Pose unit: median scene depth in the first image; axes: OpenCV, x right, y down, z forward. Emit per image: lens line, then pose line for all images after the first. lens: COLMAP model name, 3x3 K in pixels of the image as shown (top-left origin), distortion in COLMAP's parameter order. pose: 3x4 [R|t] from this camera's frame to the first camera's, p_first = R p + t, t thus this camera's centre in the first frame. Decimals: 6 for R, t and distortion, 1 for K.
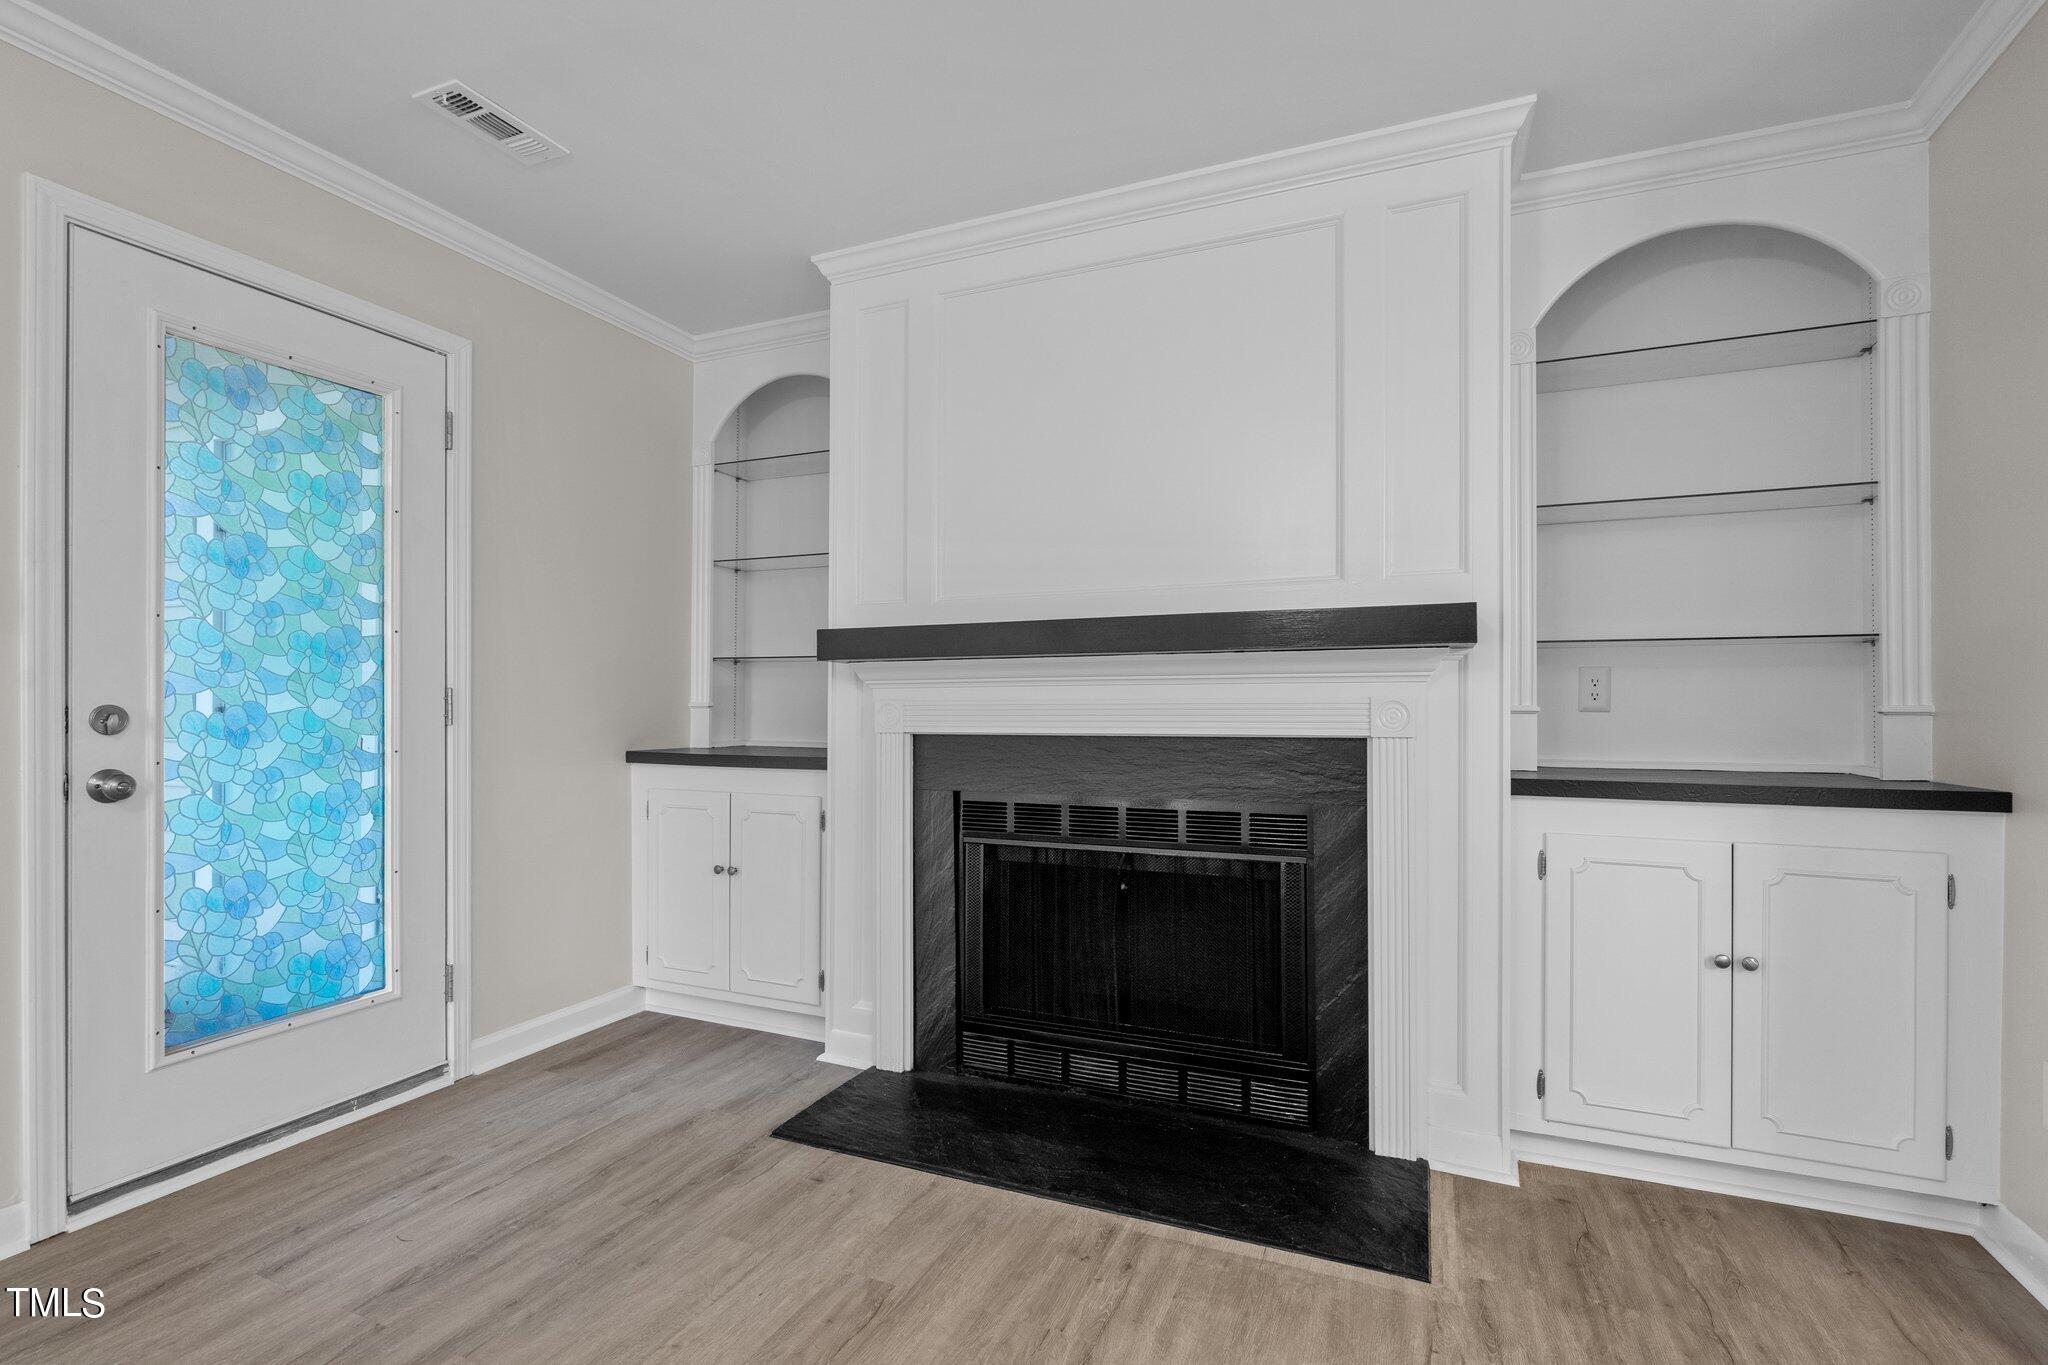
lens RADIAL K [[934.3, 0, 1026.2], [0, 934.3, 700.1], [0, 0, 1]] dist [-0.002022, 0.000279]
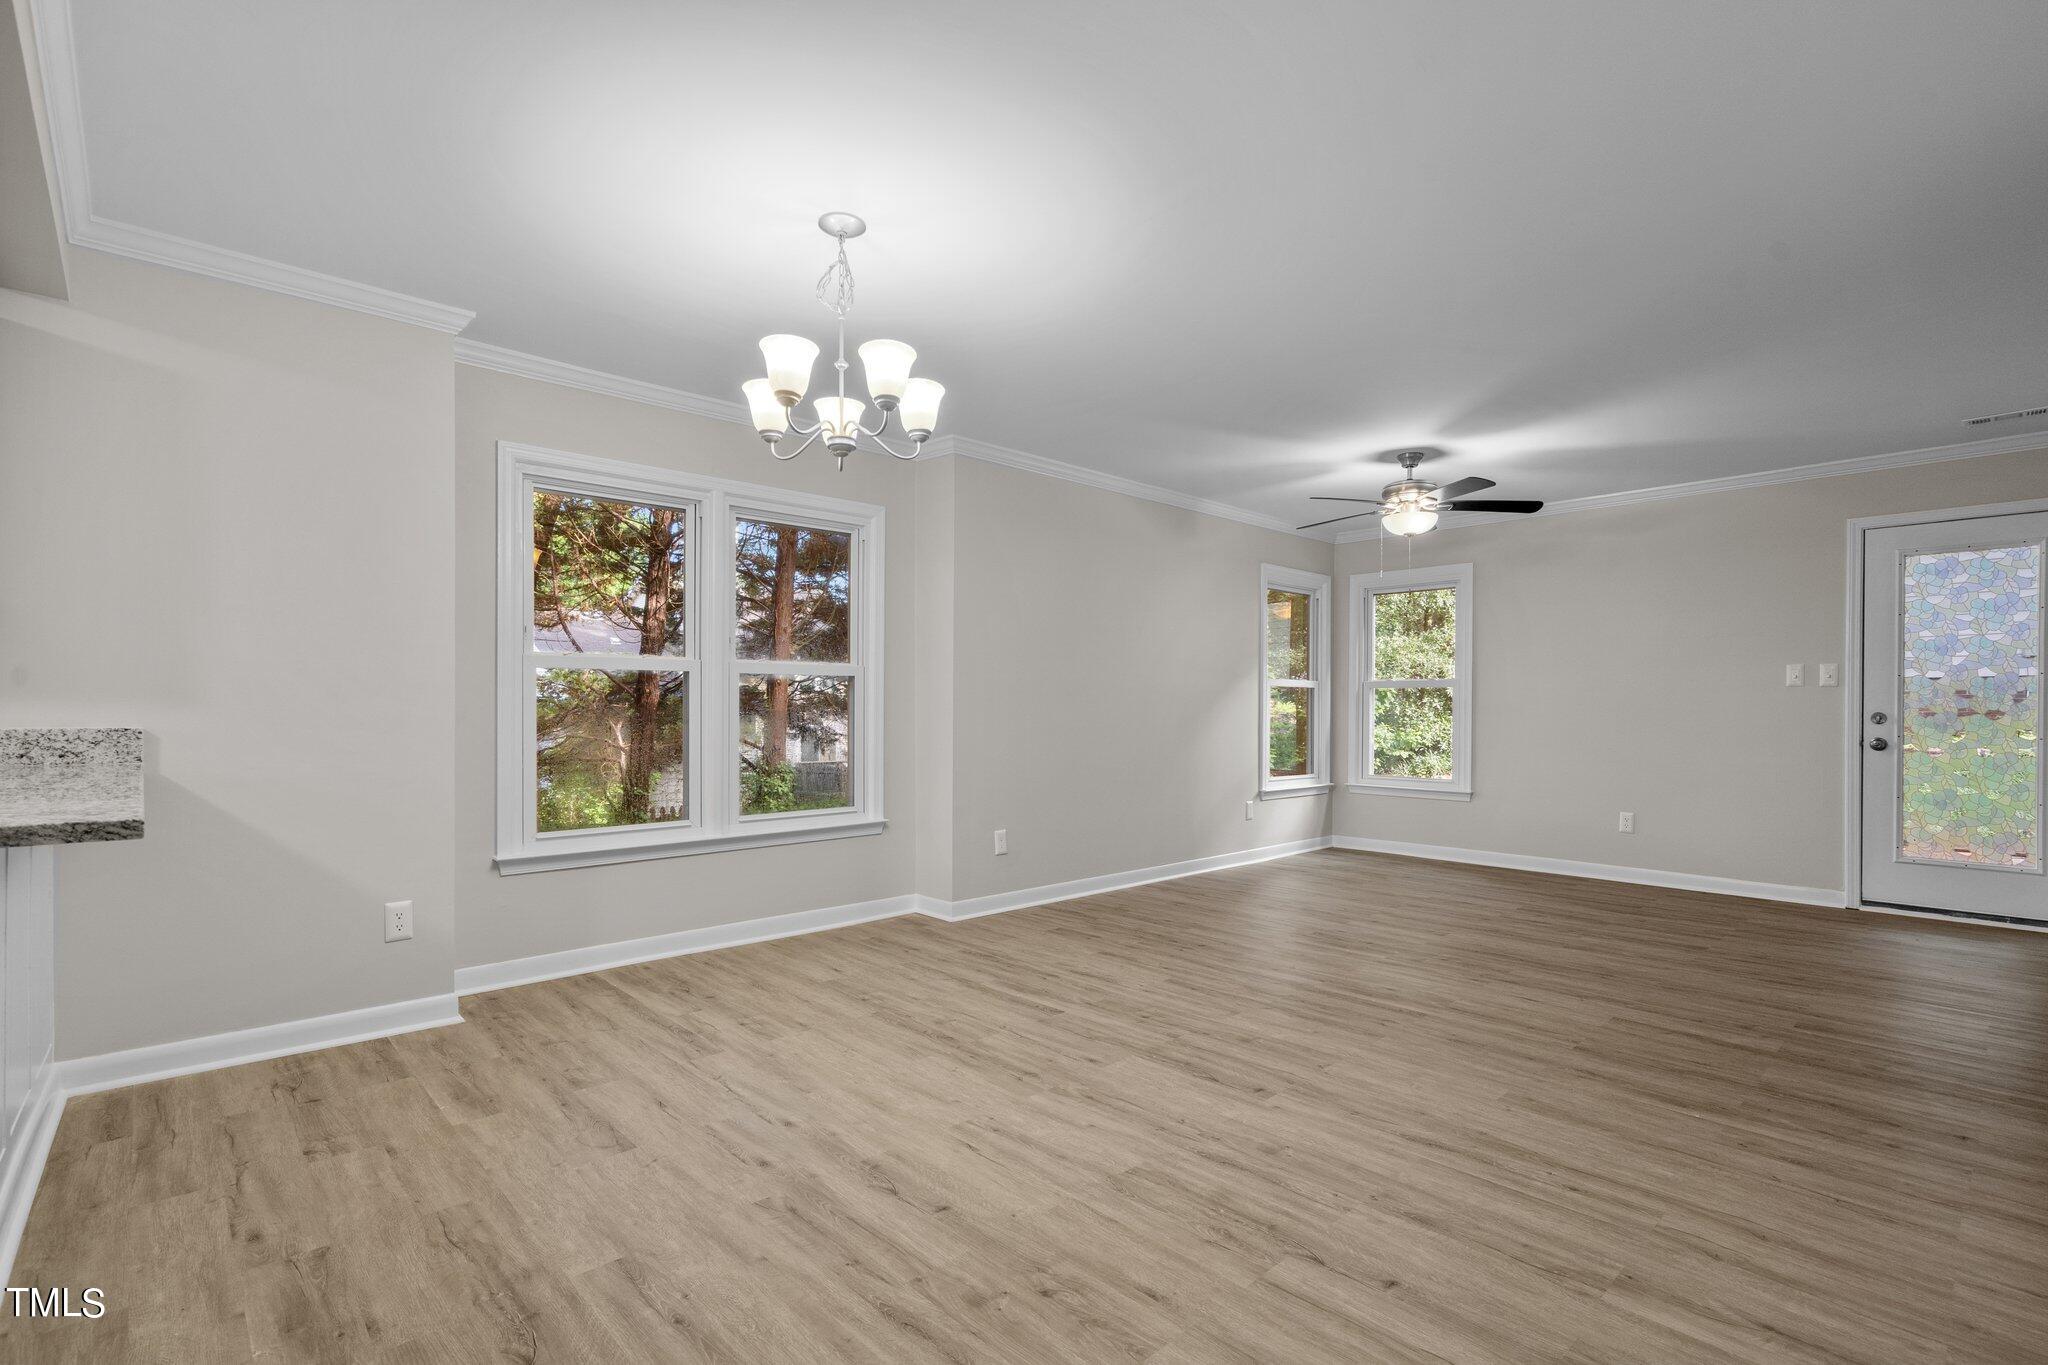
lens RADIAL K [[946.0, 0, 1029.9], [0, 946.0, 707.7], [0, 0, 1]] dist [-0.002149, 0.000616]
pose [[-0.394764, -0.002071, -0.918780, 1.773807], [-0.002965, 0.999995, -0.000980, 0.001284], [0.918778, 0.002337, -0.394769, -0.085319]]
